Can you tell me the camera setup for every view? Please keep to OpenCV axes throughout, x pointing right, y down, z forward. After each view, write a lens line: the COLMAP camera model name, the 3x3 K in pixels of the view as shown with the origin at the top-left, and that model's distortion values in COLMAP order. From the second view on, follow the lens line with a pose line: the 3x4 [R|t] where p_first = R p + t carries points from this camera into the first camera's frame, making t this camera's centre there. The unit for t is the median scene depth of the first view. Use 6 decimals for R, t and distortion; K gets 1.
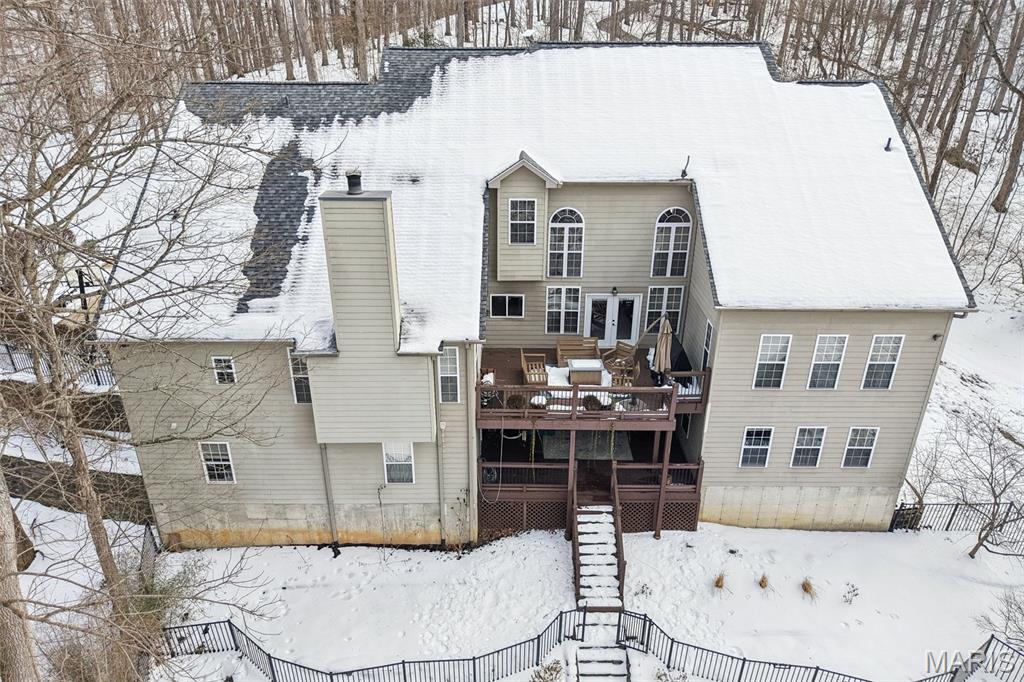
lens RADIAL K [[683.4, 0, 505.1], [0, 683.4, 342.0], [0, 0, 1]] dist [0.003995, -0.001543]
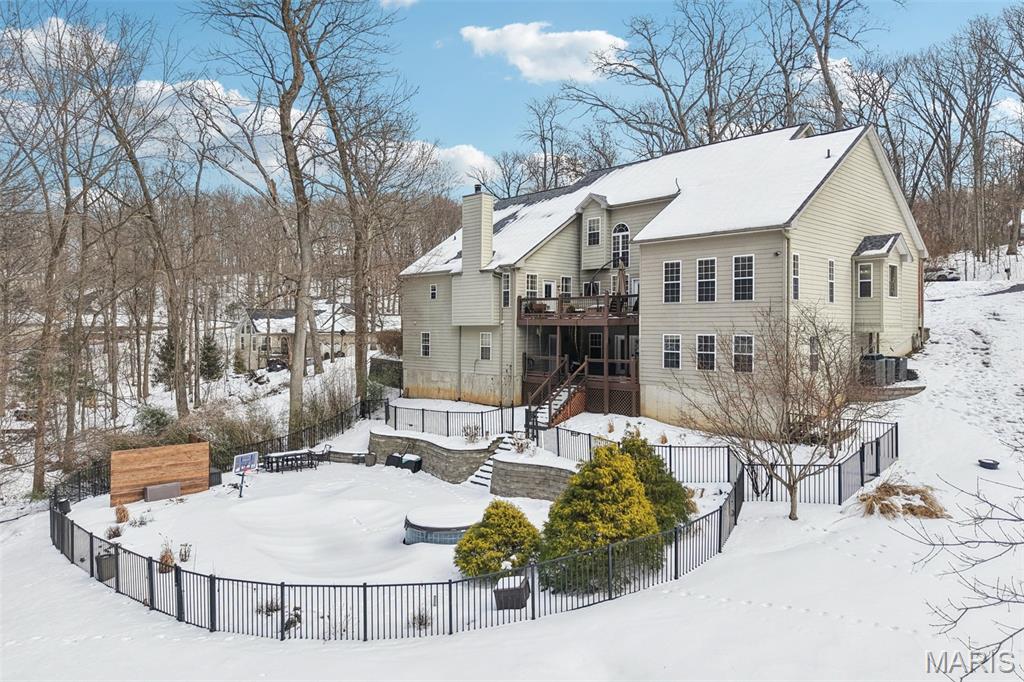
lens RADIAL K [[683.4, 0, 505.1], [0, 683.4, 342.0], [0, 0, 1]] dist [0.003995, -0.001543]
pose [[0.686602, 0.017437, -0.726824, 1.132520], [-0.312841, 0.909513, -0.273709, 0.616363], [0.656283, 0.415310, 0.629929, -0.093860]]
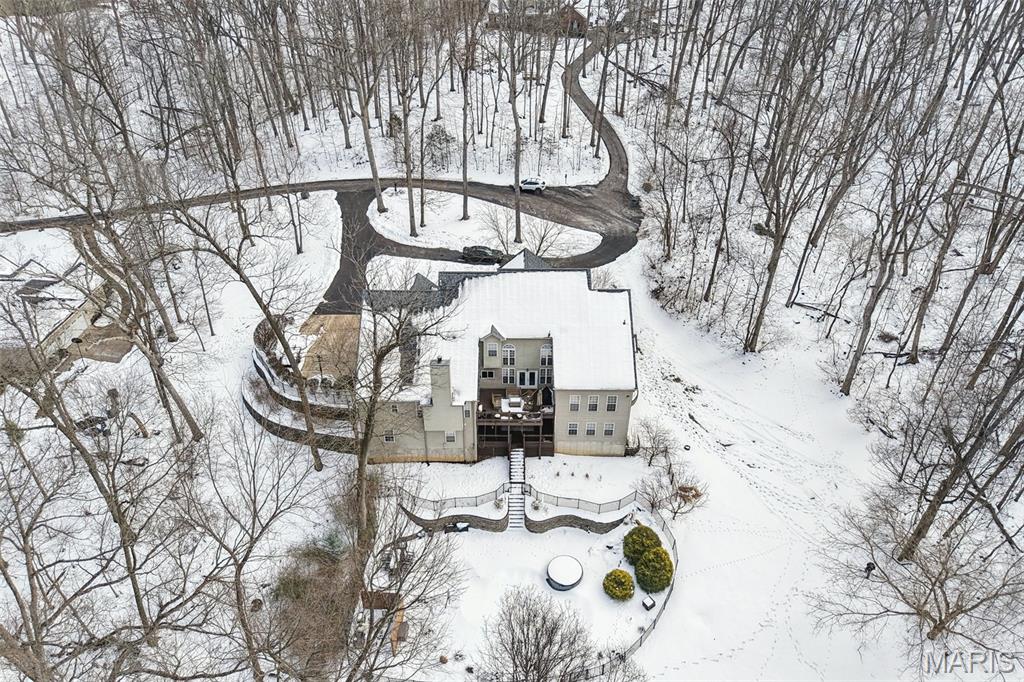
lens RADIAL K [[683.4, 0, 505.1], [0, 683.4, 342.0], [0, 0, 1]] dist [0.003995, -0.001543]
pose [[0.999990, 0.000820, 0.004346, 0.066395], [-0.001477, 0.988186, 0.153253, -0.653135], [-0.004169, -0.153258, 0.988177, -1.796589]]
